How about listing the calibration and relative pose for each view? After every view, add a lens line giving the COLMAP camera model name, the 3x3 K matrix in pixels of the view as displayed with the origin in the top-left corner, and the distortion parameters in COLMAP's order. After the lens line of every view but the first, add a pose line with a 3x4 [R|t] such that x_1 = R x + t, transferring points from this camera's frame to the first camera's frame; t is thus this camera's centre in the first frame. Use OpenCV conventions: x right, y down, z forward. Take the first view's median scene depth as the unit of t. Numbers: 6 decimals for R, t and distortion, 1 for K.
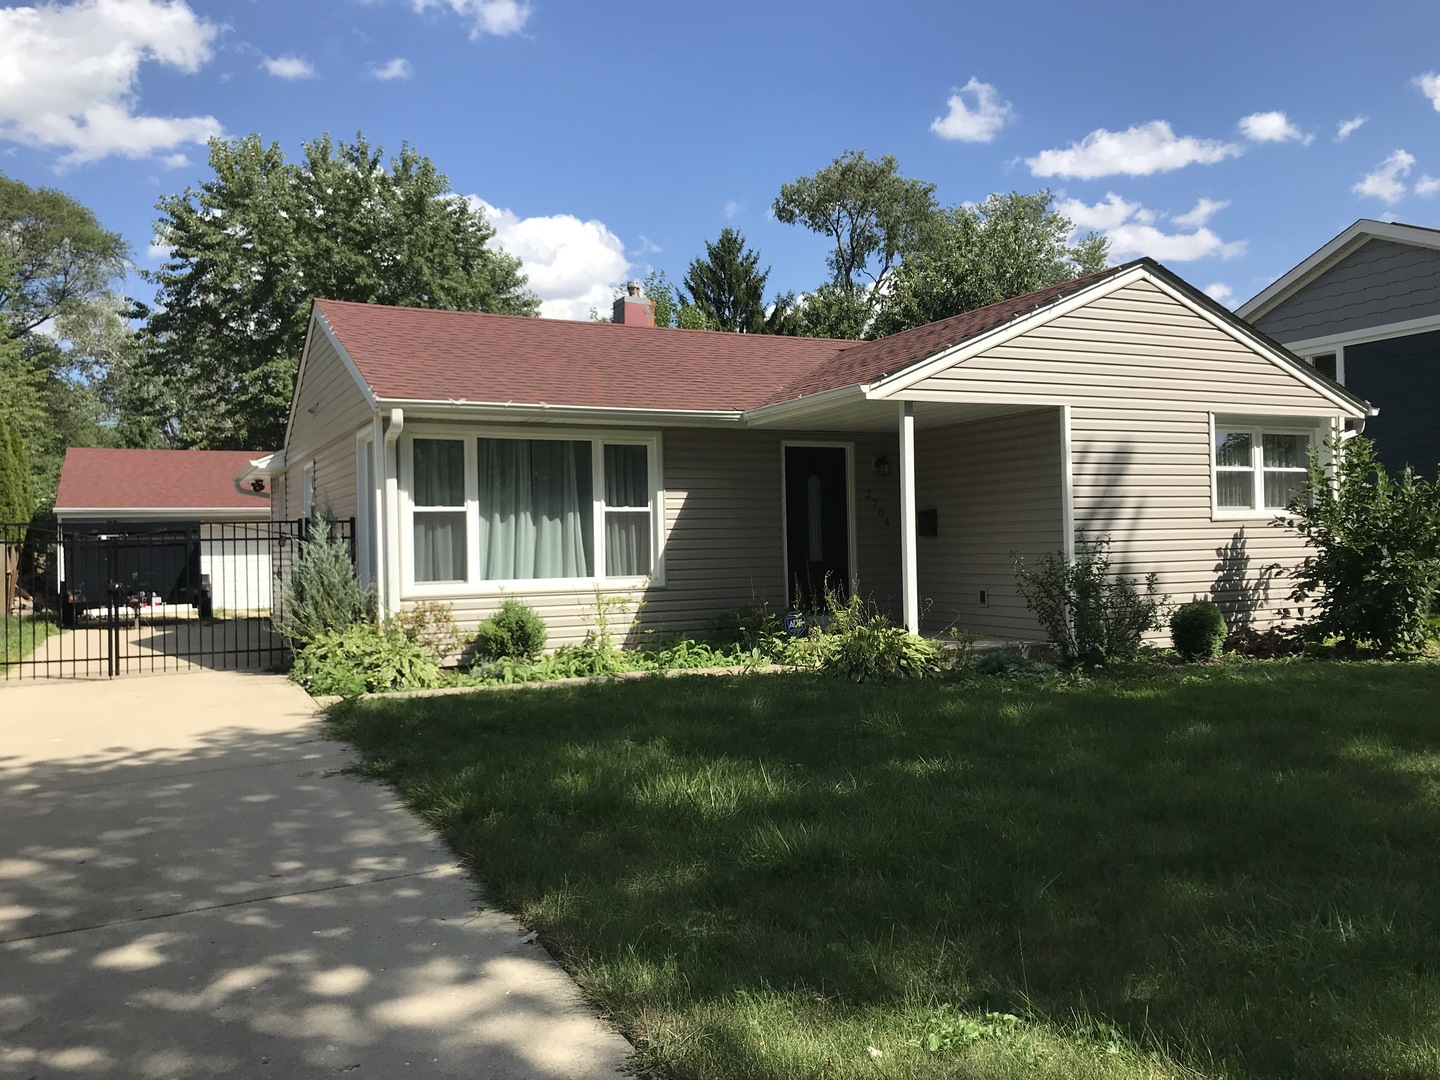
lens RADIAL K [[1174.3, 0, 720.0], [0, 1174.3, 540.0], [0, 0, 1]] dist [0.006863, 0.012265]
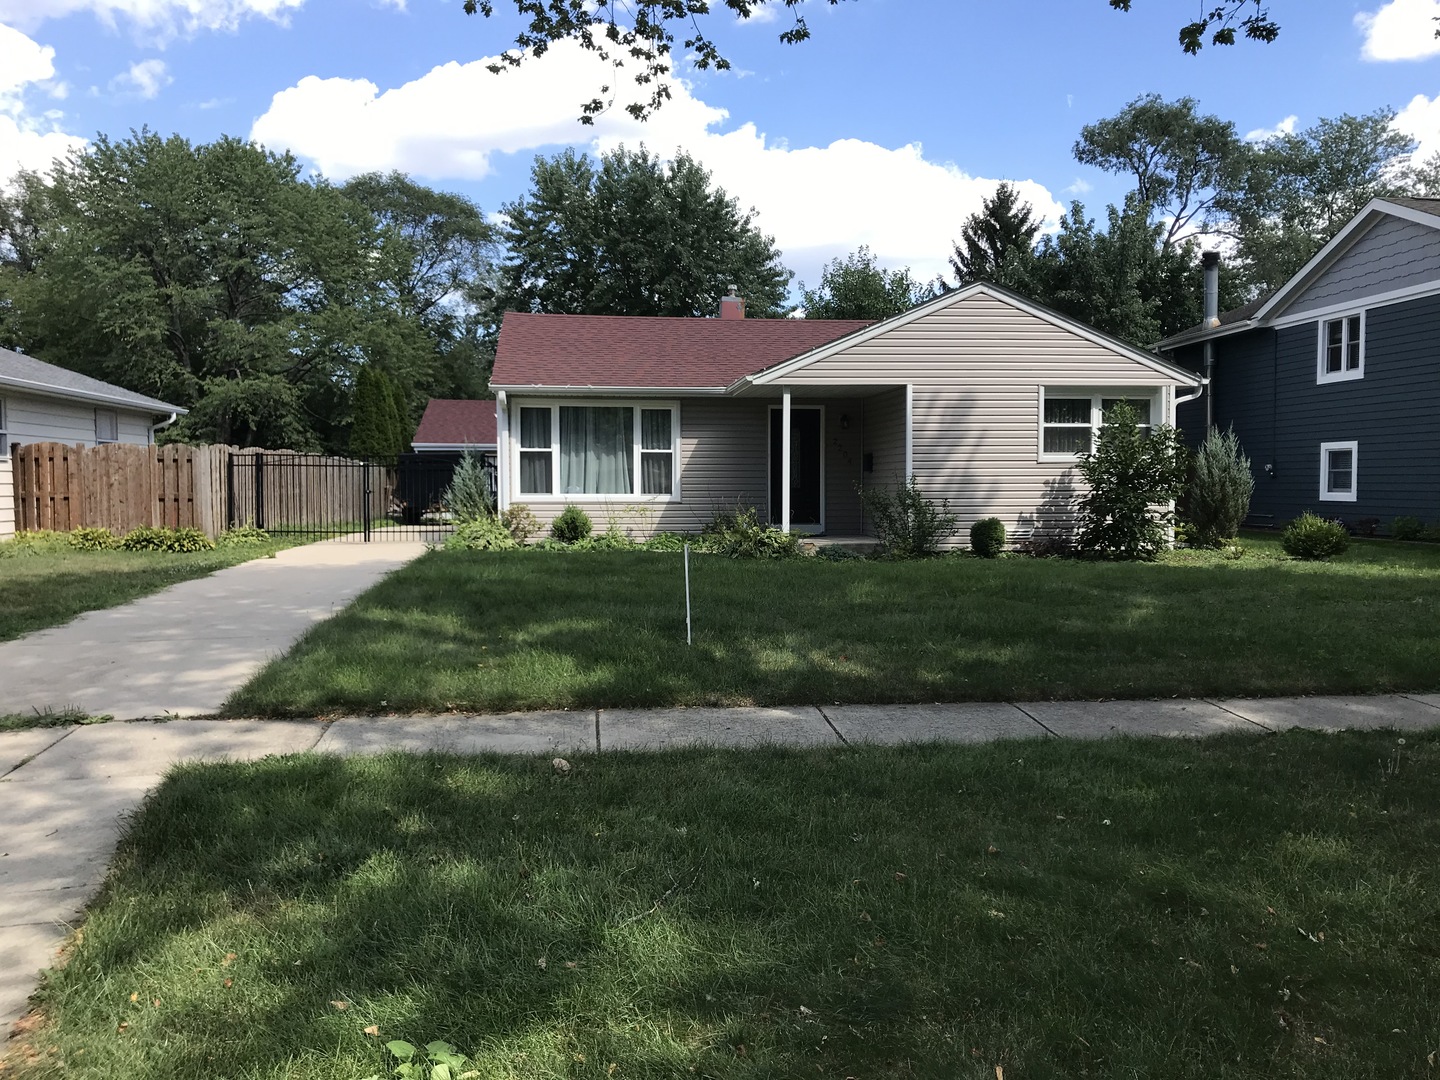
lens RADIAL K [[1174.3, 0, 720.0], [0, 1174.3, 540.0], [0, 0, 1]] dist [0.006863, 0.012265]
pose [[0.943520, 0.034475, -0.329517, 0.522131], [-0.015727, 0.998111, 0.059395, -0.001736], [0.330942, -0.050858, 0.942280, -0.452258]]
